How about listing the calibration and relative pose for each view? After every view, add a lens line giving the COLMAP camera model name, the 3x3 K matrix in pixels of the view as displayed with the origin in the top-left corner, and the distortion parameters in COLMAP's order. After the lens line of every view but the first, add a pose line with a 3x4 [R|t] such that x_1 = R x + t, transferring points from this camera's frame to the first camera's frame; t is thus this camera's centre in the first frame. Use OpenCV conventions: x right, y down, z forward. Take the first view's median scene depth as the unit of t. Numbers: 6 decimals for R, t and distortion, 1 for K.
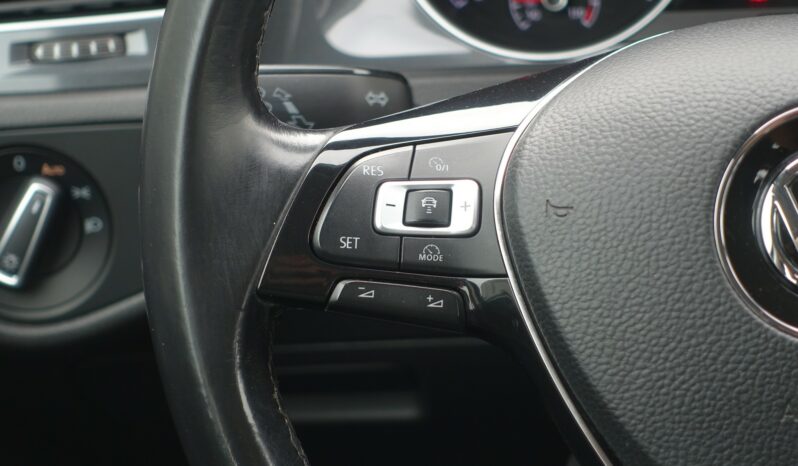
lens RADIAL K [[1723.8, 0, 399.0], [0, 1723.8, 233.0], [0, 0, 1]] dist [-0.086963, -0.682849]
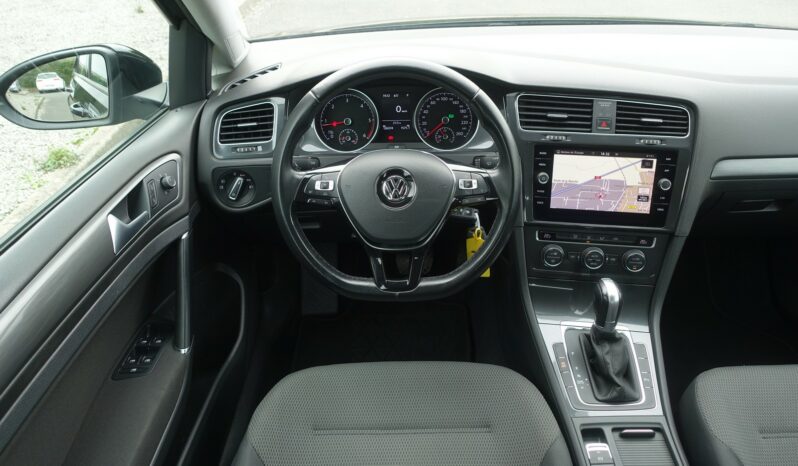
lens RADIAL K [[542.9, 0, 399.0], [0, 542.9, 233.0], [0, 0, 1]] dist [-0.003149, -0.000123]
pose [[0.984366, -0.016111, 0.175399, -0.056032], [-0.000802, 0.995388, 0.095931, -0.030053], [-0.176136, -0.094572, 0.979812, -0.760983]]
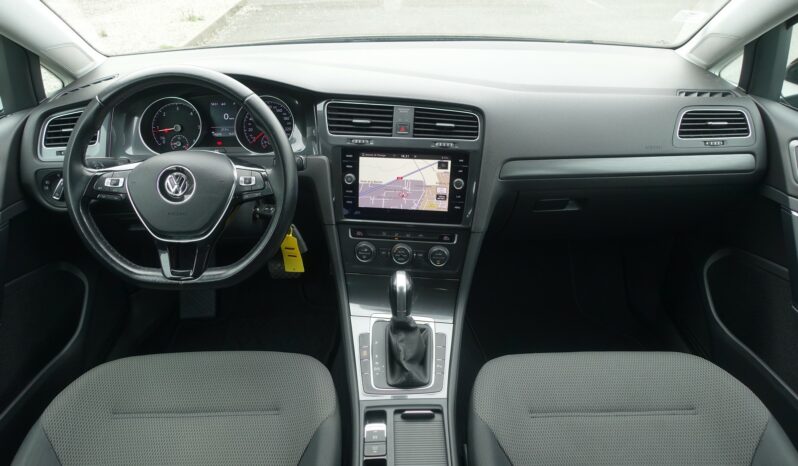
lens RADIAL K [[542.9, 0, 399.0], [0, 542.9, 233.0], [0, 0, 1]] dist [-0.003149, -0.000123]
pose [[0.981496, -0.012355, 0.191082, 0.618233], [0.001982, 0.998518, 0.054383, 0.059917], [-0.191470, -0.052998, 0.980066, -1.039535]]
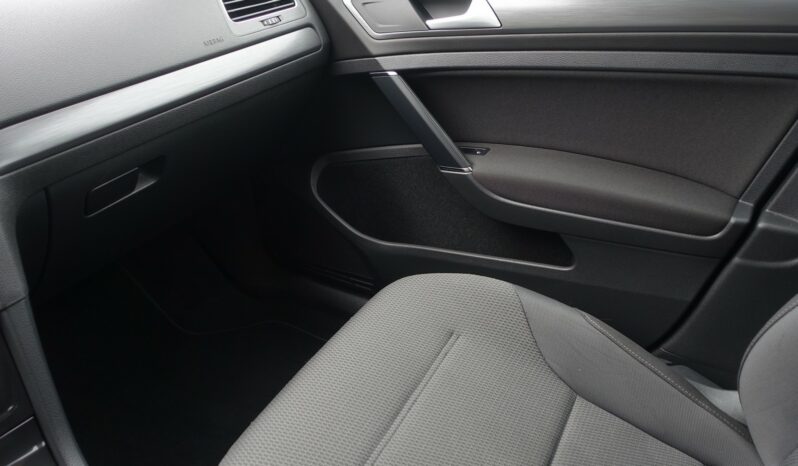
lens RADIAL K [[542.9, 0, 399.0], [0, 542.9, 233.0], [0, 0, 1]] dist [-0.003149, -0.000123]
pose [[0.342241, -0.415153, 0.842923, 0.816444], [0.420524, 0.869912, 0.257706, 0.106823], [-0.840256, 0.266272, 0.472301, -0.024868]]
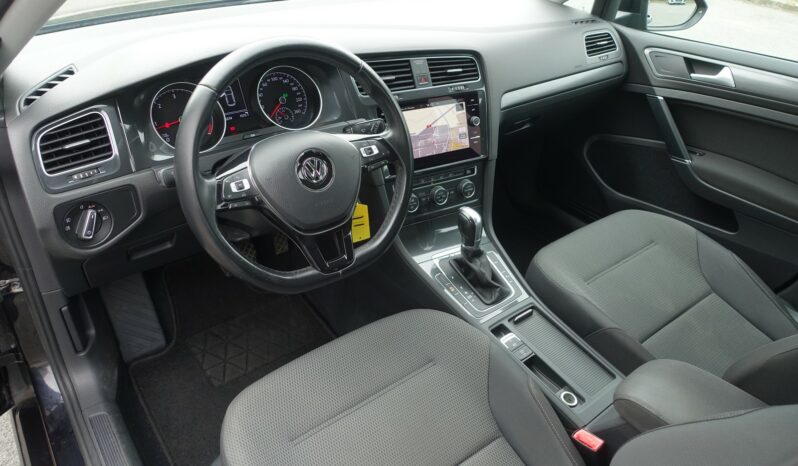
lens RADIAL K [[542.9, 0, 399.0], [0, 542.9, 233.0], [0, 0, 1]] dist [-0.003149, -0.000123]
pose [[0.680140, -0.294367, 0.671385, -0.766965], [0.218483, 0.955614, 0.197655, -0.094273], [-0.699768, 0.012253, 0.714265, -0.457924]]
